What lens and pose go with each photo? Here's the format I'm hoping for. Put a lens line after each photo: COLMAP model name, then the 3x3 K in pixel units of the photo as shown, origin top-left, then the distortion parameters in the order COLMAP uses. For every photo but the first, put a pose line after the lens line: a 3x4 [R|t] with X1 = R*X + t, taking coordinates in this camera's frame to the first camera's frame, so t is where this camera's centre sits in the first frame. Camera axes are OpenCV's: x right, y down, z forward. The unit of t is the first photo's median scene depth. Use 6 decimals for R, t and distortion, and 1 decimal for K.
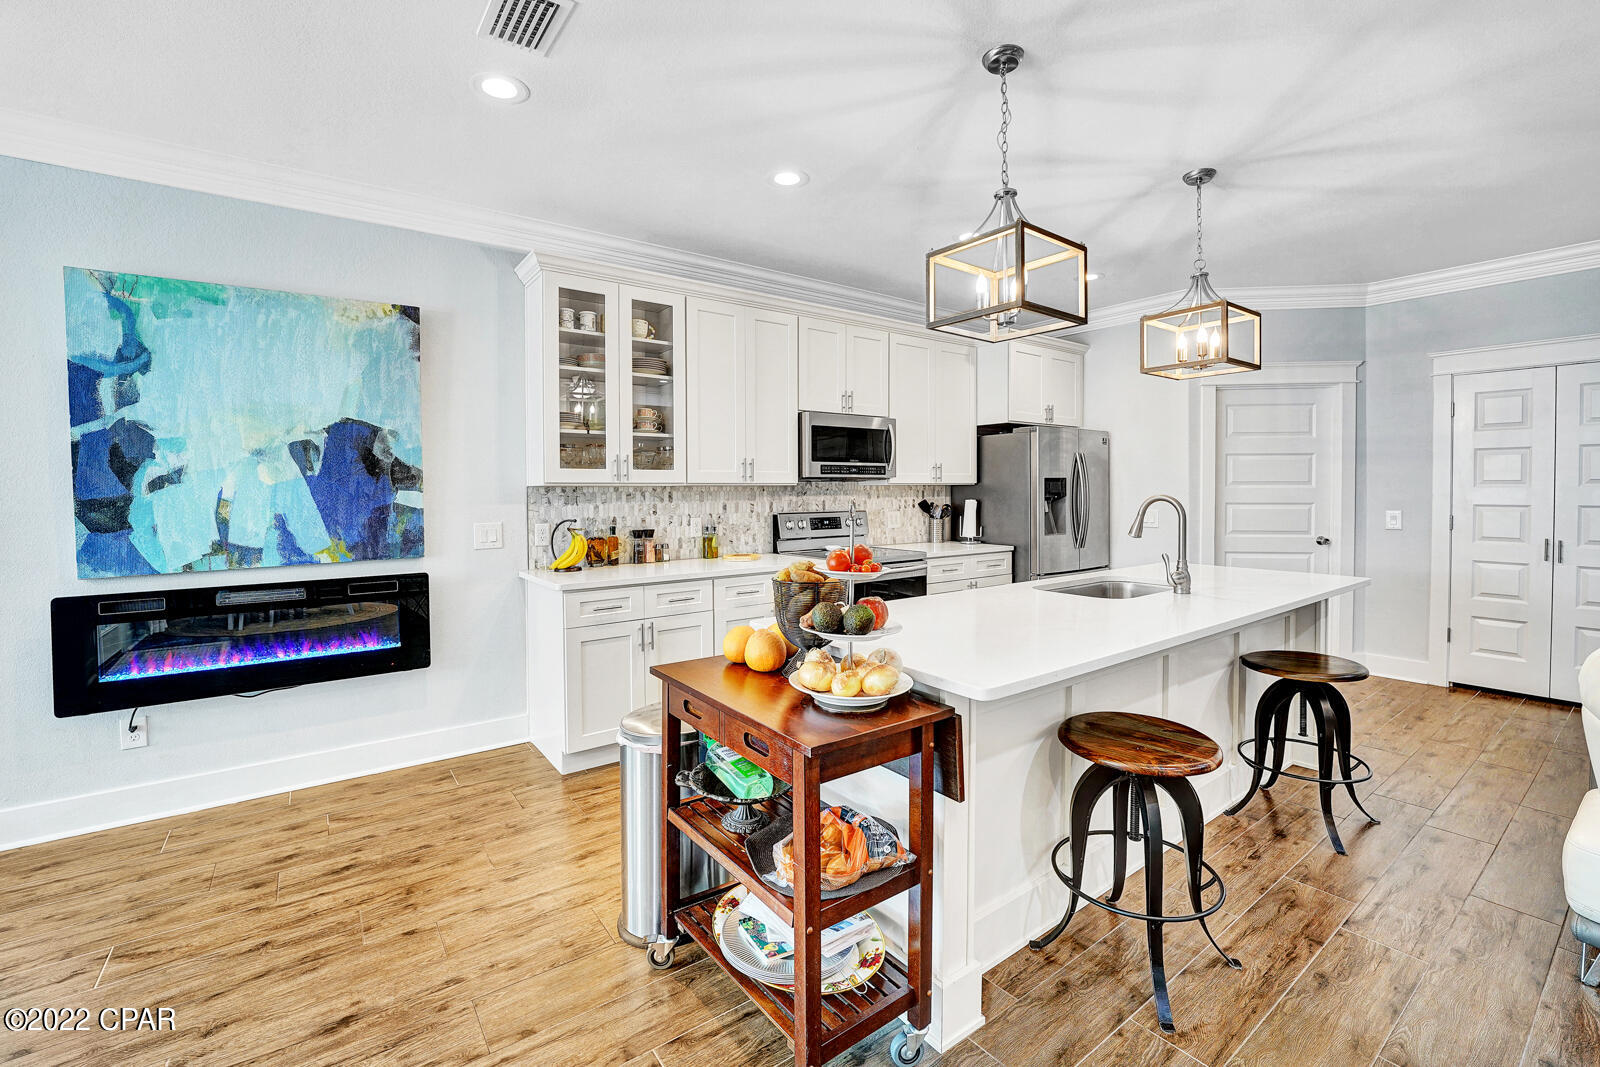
lens RADIAL K [[669.2, 0, 790.4], [0, 669.2, 500.7], [0, 0, 1]] dist [-0.026157, -0.000182]
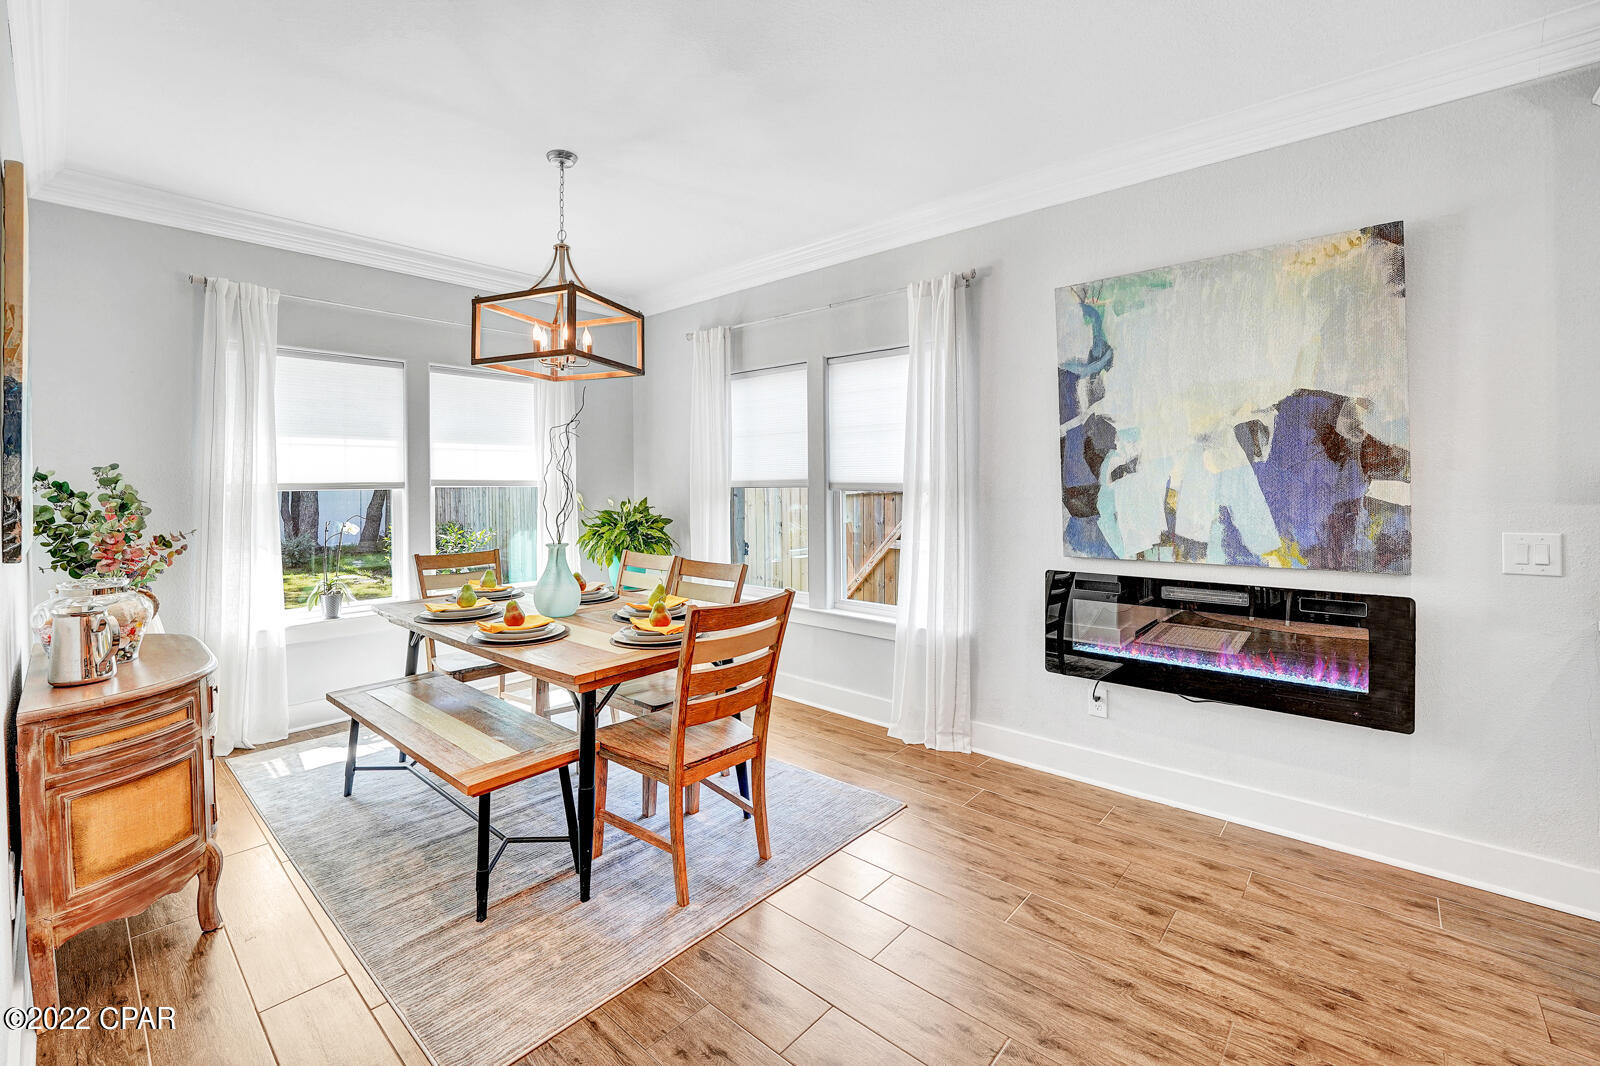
lens RADIAL K [[694.5, 0, 816.4], [0, 694.5, 486.4], [0, 0, 1]] dist [-0.026802, 0.001032]
pose [[0.233912, 0.007431, -0.972229, -0.001803], [-0.018347, 0.999826, 0.003228, 0.000621], [0.972085, 0.017082, 0.234008, 0.244234]]
